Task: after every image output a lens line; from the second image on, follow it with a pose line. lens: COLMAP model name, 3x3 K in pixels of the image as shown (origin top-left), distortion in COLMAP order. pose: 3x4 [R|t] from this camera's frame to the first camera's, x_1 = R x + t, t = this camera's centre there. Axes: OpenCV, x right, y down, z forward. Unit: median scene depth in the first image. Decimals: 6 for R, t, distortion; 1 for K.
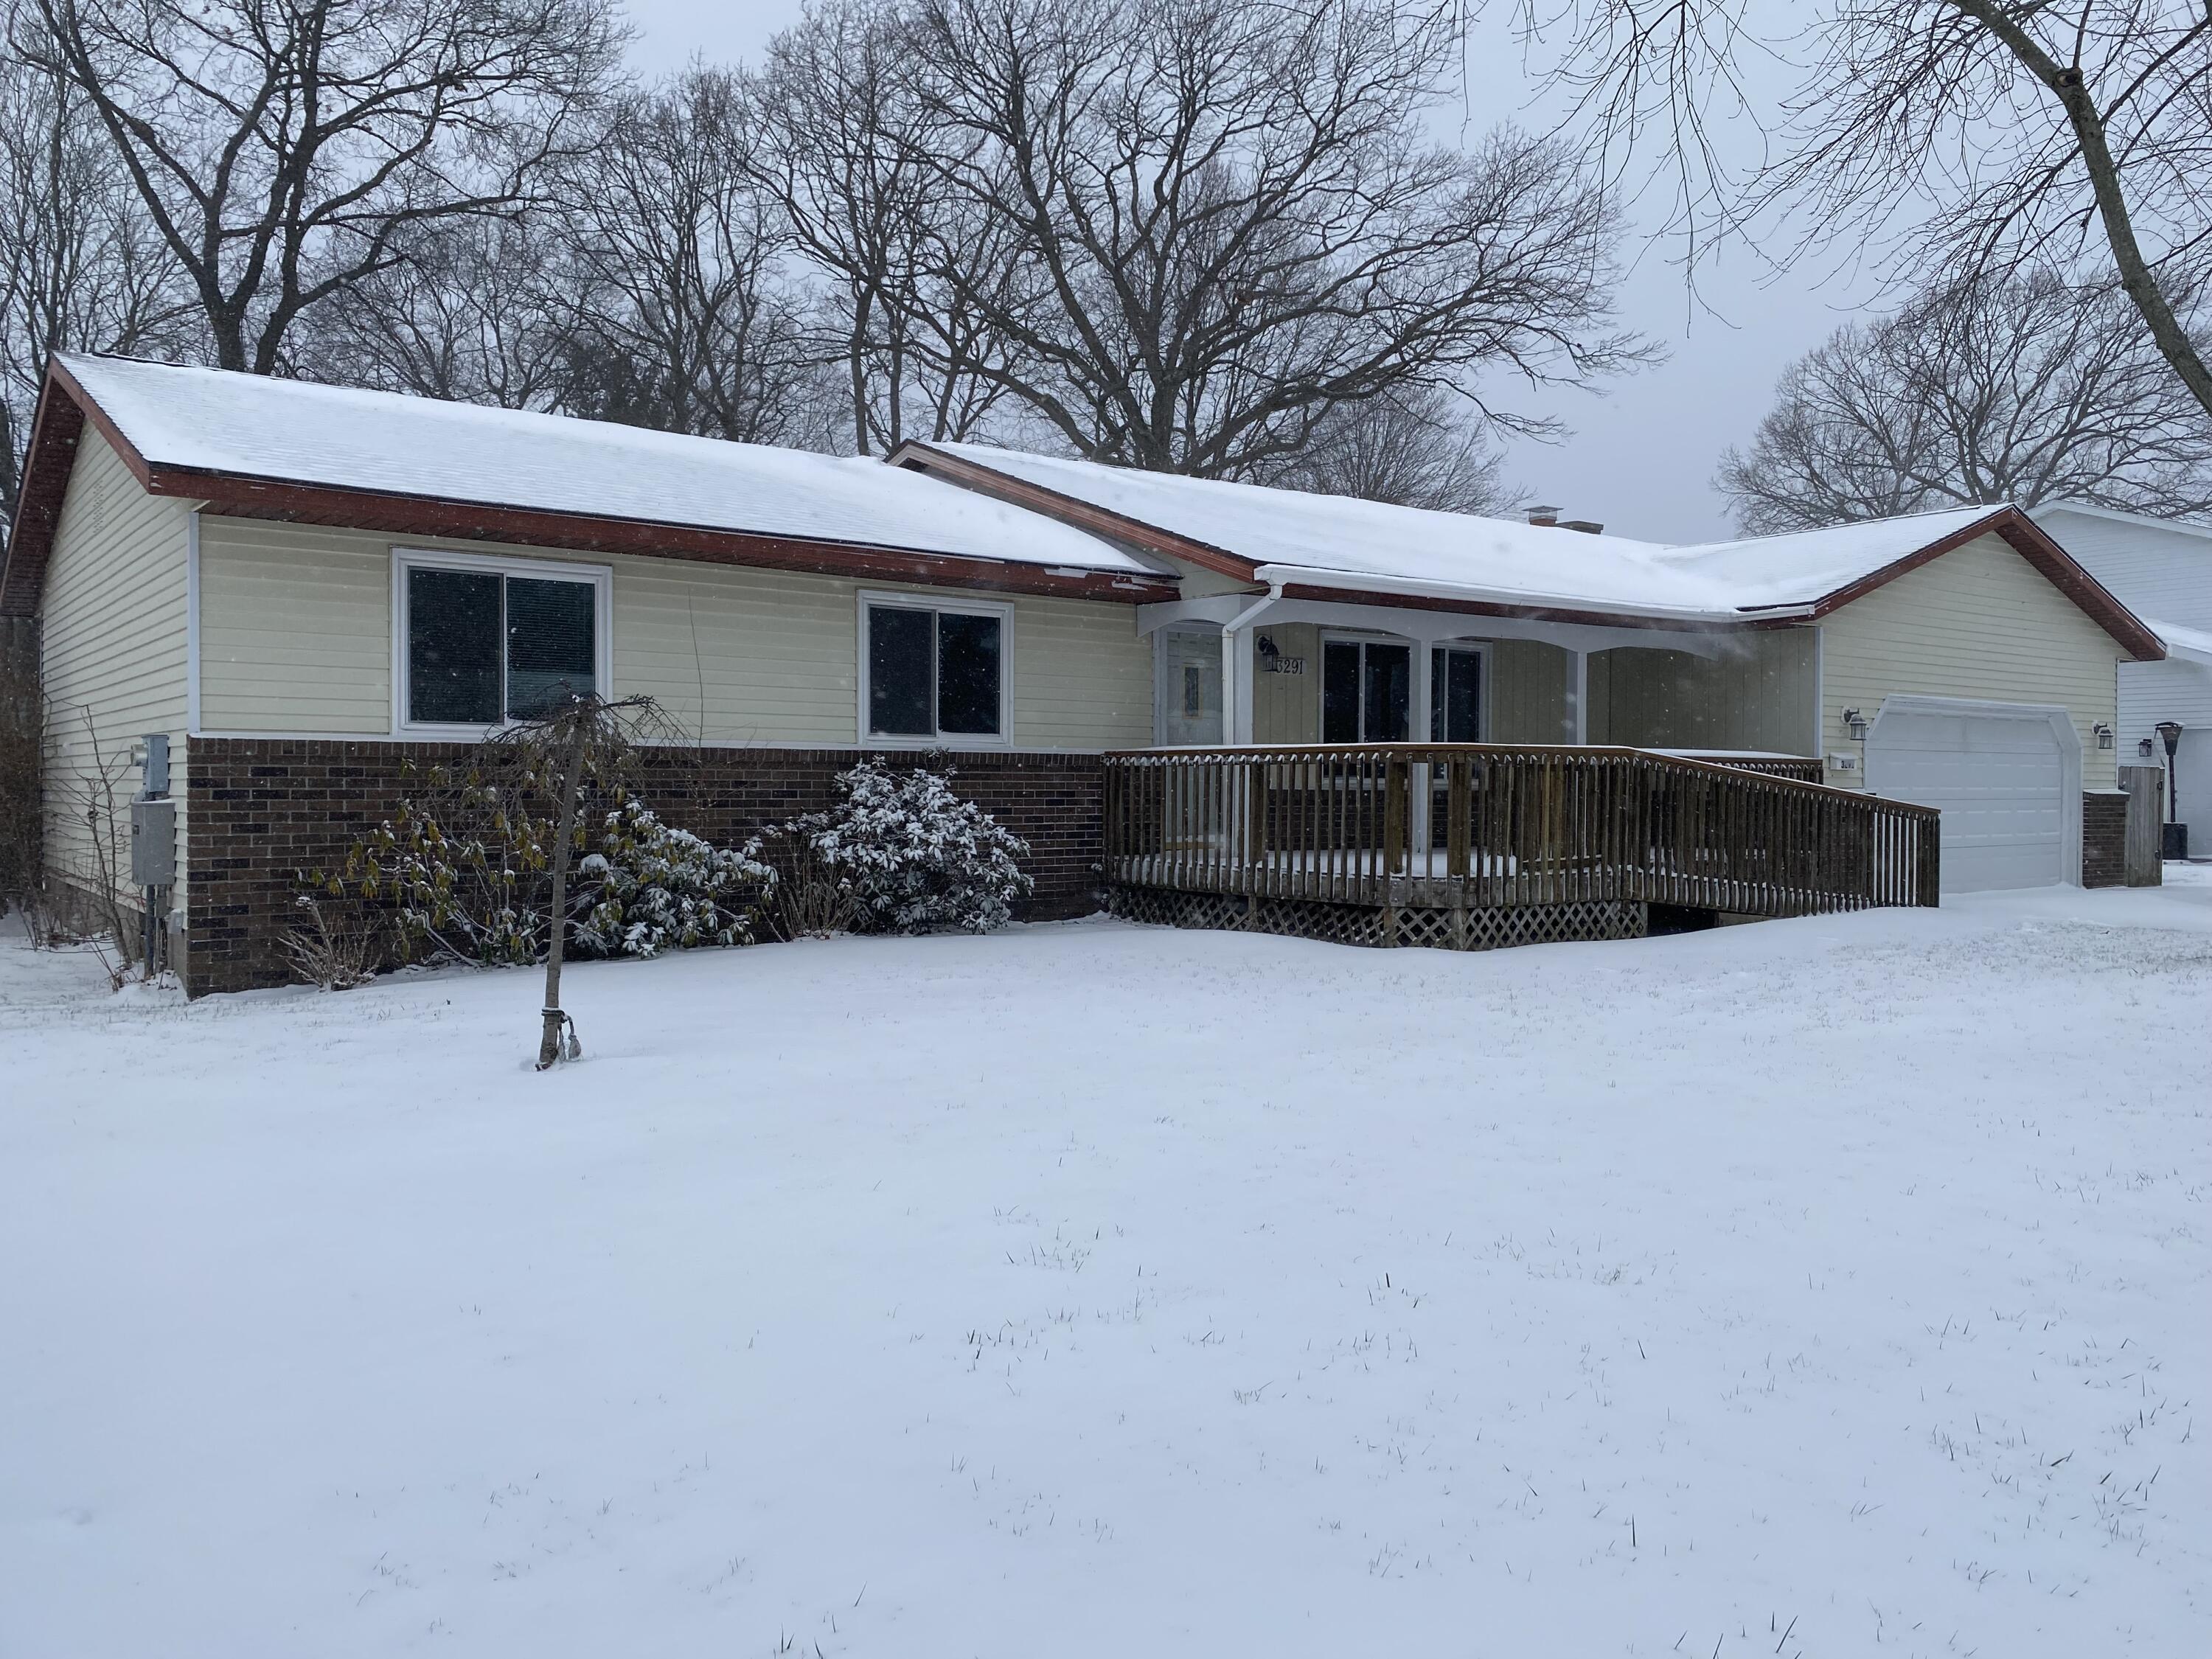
lens RADIAL K [[1686.9, 0, 1106.0], [0, 1686.9, 829.5], [0, 0, 1]] dist [0.033846, -0.007559]
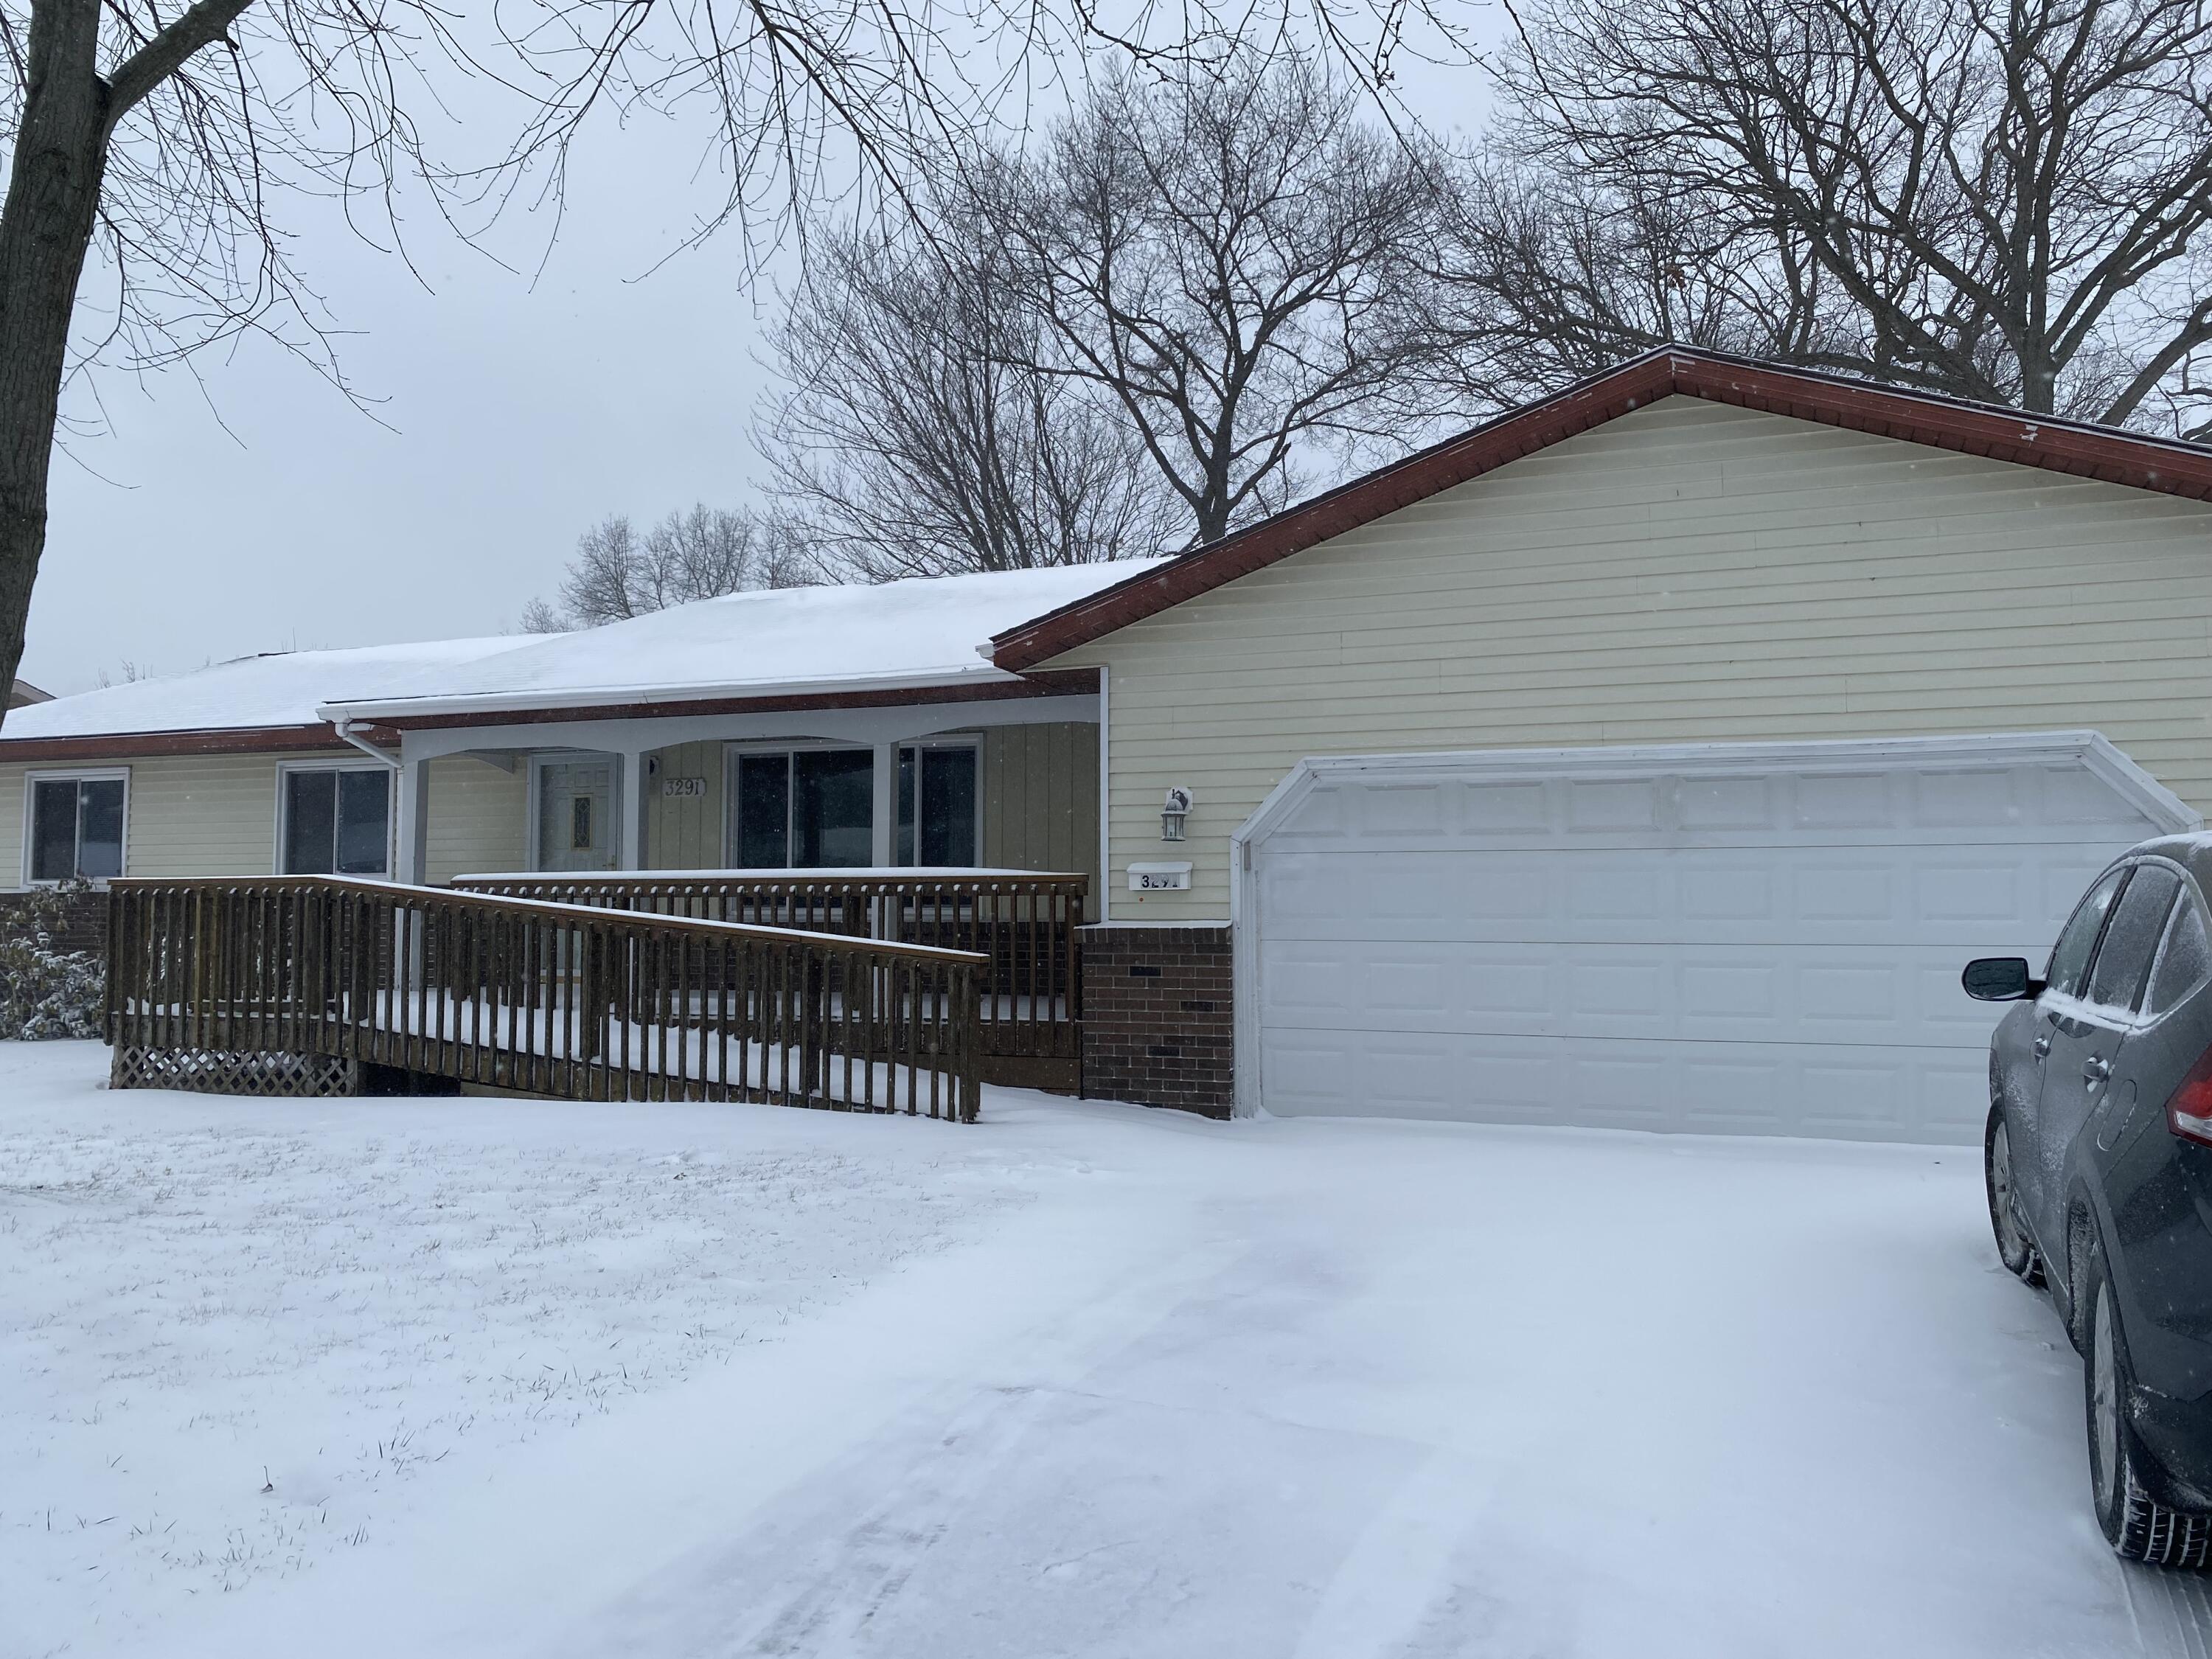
lens RADIAL K [[1686.9, 0, 1106.0], [0, 1686.9, 829.5], [0, 0, 1]] dist [0.033846, -0.007559]
pose [[0.526233, -0.045930, -0.849099, 1.109116], [-0.018334, 0.997695, -0.065331, -0.019623], [0.850143, 0.049947, 0.524178, 0.780894]]
